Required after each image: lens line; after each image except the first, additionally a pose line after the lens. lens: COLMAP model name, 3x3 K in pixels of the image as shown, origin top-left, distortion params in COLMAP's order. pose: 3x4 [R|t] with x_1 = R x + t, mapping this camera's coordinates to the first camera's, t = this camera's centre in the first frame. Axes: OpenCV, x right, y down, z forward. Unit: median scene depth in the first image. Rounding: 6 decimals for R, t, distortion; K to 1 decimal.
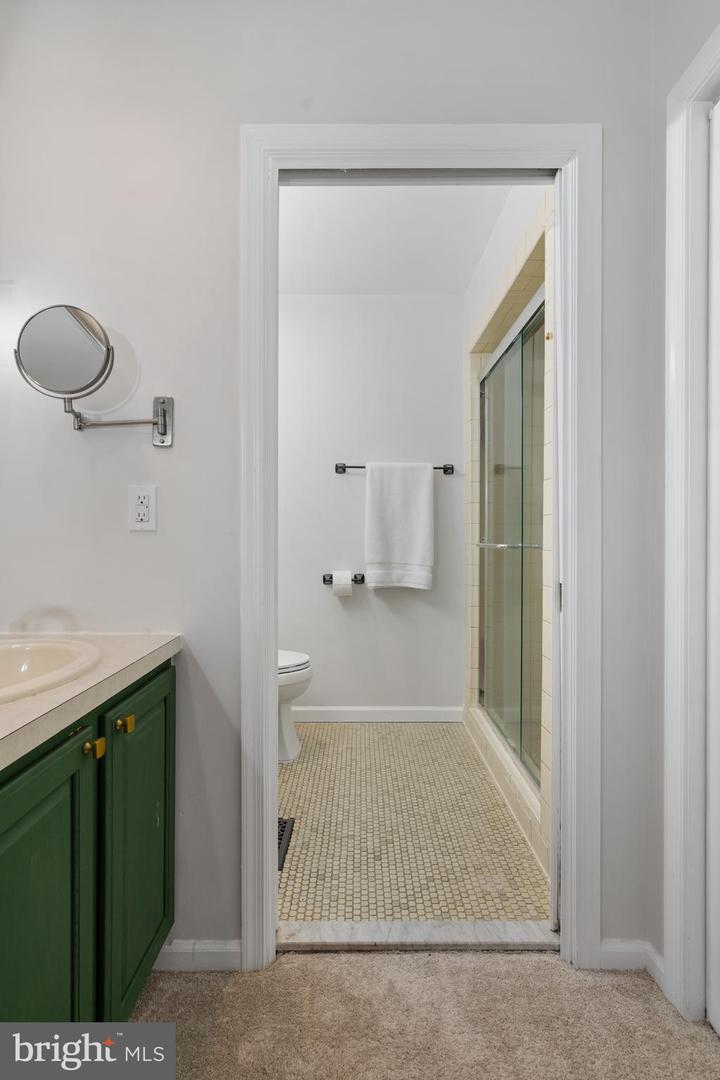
lens RADIAL K [[525.2, 0, 360.0], [0, 525.2, 540.0], [0, 0, 1]] dist [0.000677, 0.001014]
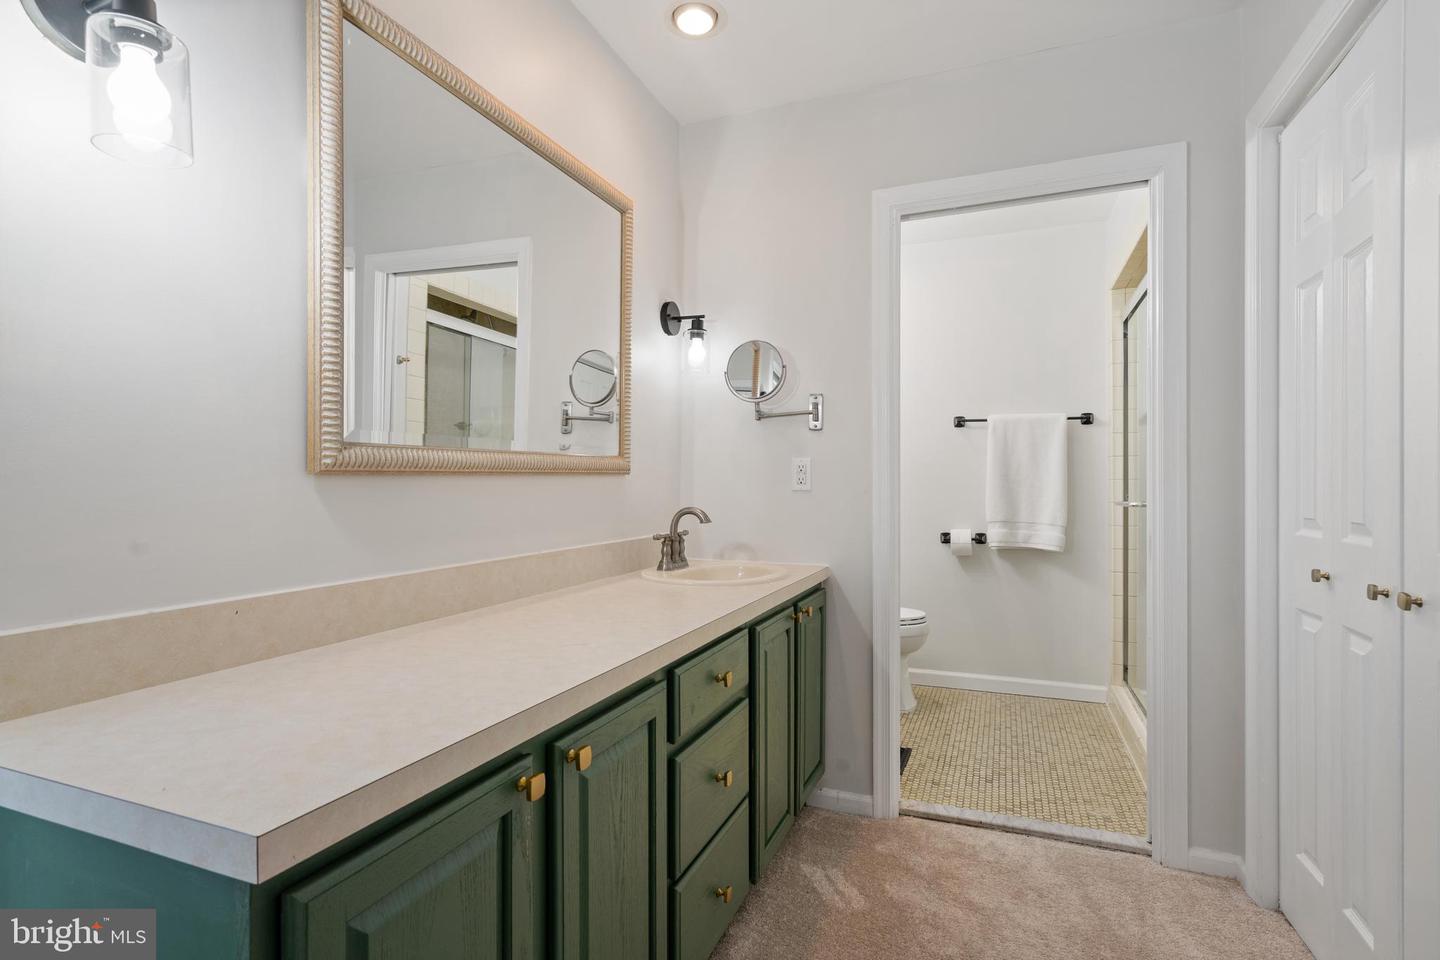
lens RADIAL K [[700.3, 0, 715.3], [0, 700.3, 488.0], [0, 0, 1]] dist [0.000677, 0.001014]
pose [[0.925928, -0.001601, -0.377698, 0.051630], [-0.002866, 0.999932, -0.011266, -0.001646], [0.377690, 0.011514, 0.925860, -0.541588]]
